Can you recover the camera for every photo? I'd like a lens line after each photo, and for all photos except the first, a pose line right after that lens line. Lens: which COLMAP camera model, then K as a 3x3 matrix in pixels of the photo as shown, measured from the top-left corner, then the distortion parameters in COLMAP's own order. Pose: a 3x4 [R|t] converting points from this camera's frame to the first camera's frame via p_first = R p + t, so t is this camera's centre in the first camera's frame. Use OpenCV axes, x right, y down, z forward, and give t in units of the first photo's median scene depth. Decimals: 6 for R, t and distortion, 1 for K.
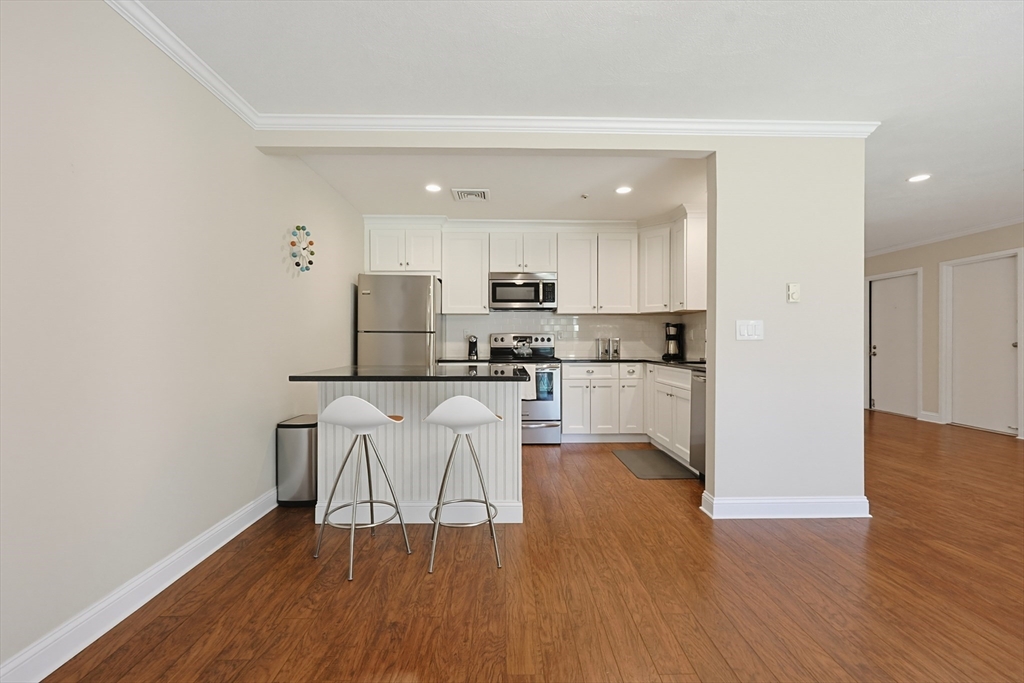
lens RADIAL K [[438.2, 0, 509.4], [0, 438.2, 340.4], [0, 0, 1]] dist [-0.003983, 0.001700]
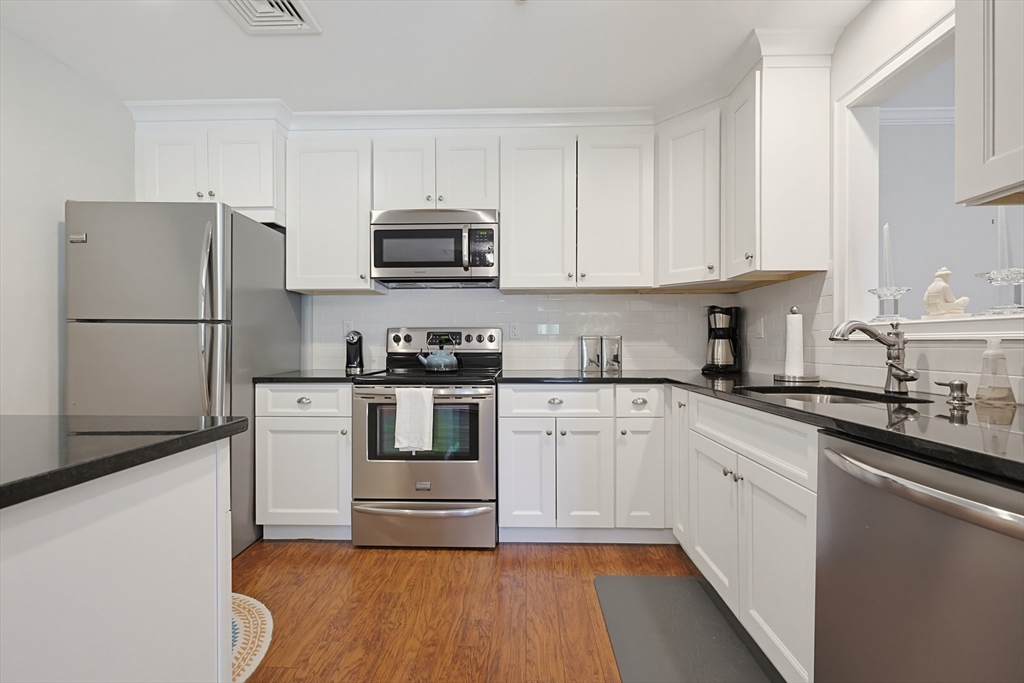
lens RADIAL K [[438.2, 0, 513.3], [0, 438.2, 344.8], [0, 0, 1]] dist [-0.003983, 0.001700]
pose [[0.999067, -0.000726, -0.043183, 0.151090], [0.000881, 0.999993, 0.003579, 0.004533], [0.043180, -0.003614, 0.999061, 0.481926]]
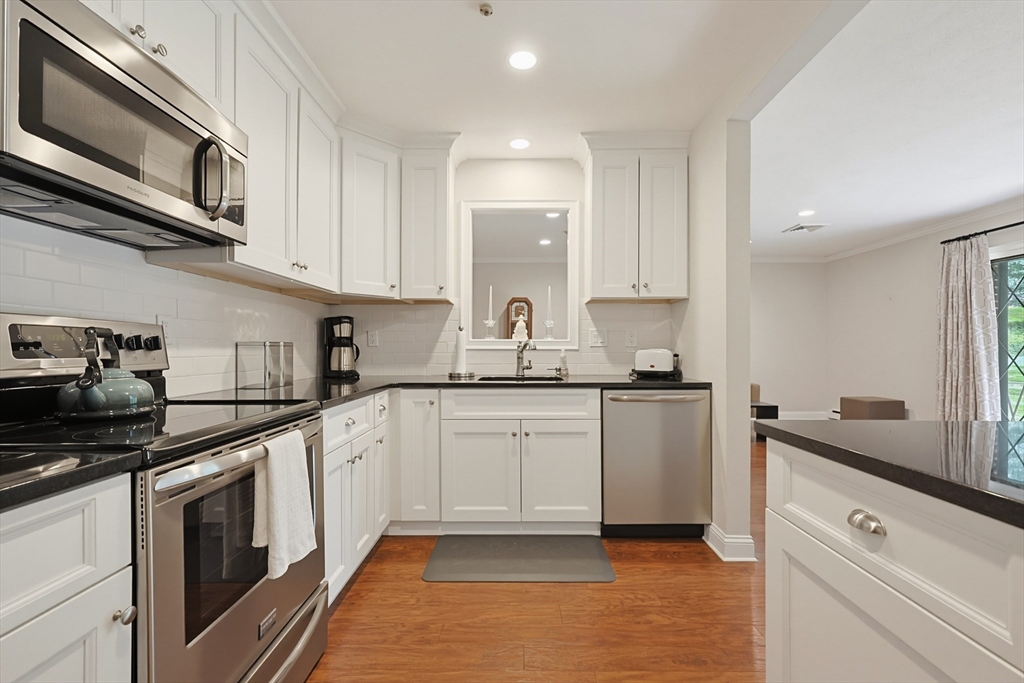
lens RADIAL K [[438.2, 0, 512.3], [0, 438.2, 349.1], [0, 0, 1]] dist [-0.003983, 0.001700]
pose [[0.023235, -0.000804, 0.999730, -0.211571], [-0.000946, 0.999999, 0.000827, 0.001623], [-0.999730, -0.000965, 0.023234, 0.802446]]
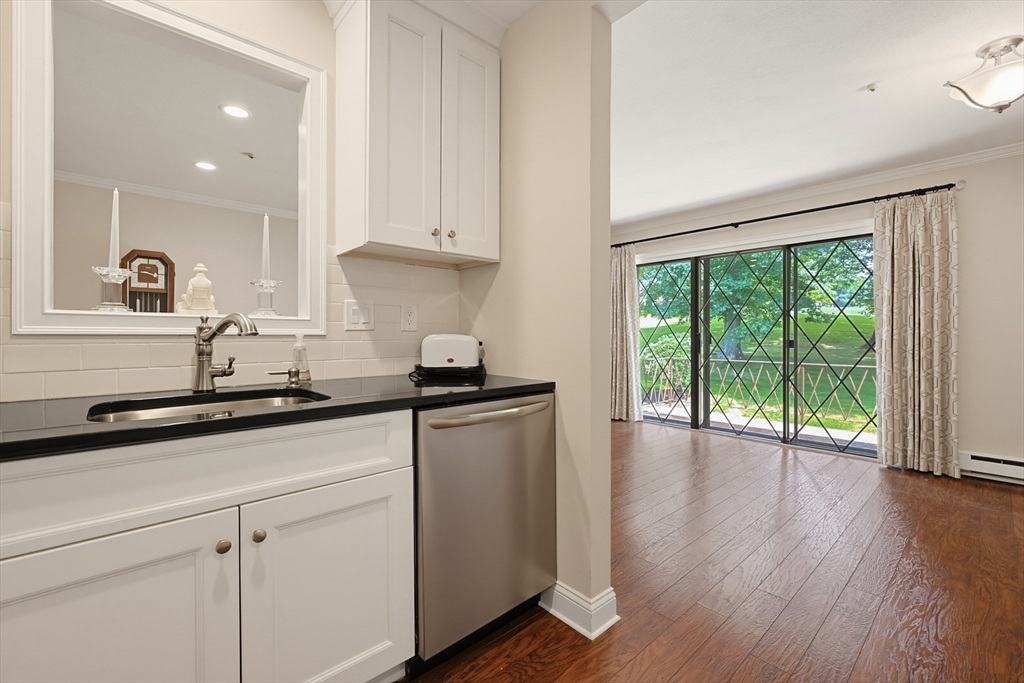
lens RADIAL K [[438.2, 0, 511.5], [0, 438.2, 338.1], [0, 0, 1]] dist [-0.003983, 0.001700]
pose [[-0.662409, -0.006846, 0.749111, 0.056134], [-0.001711, 0.999969, 0.007625, 0.002104], [-0.749140, 0.003769, -0.662401, 0.845374]]
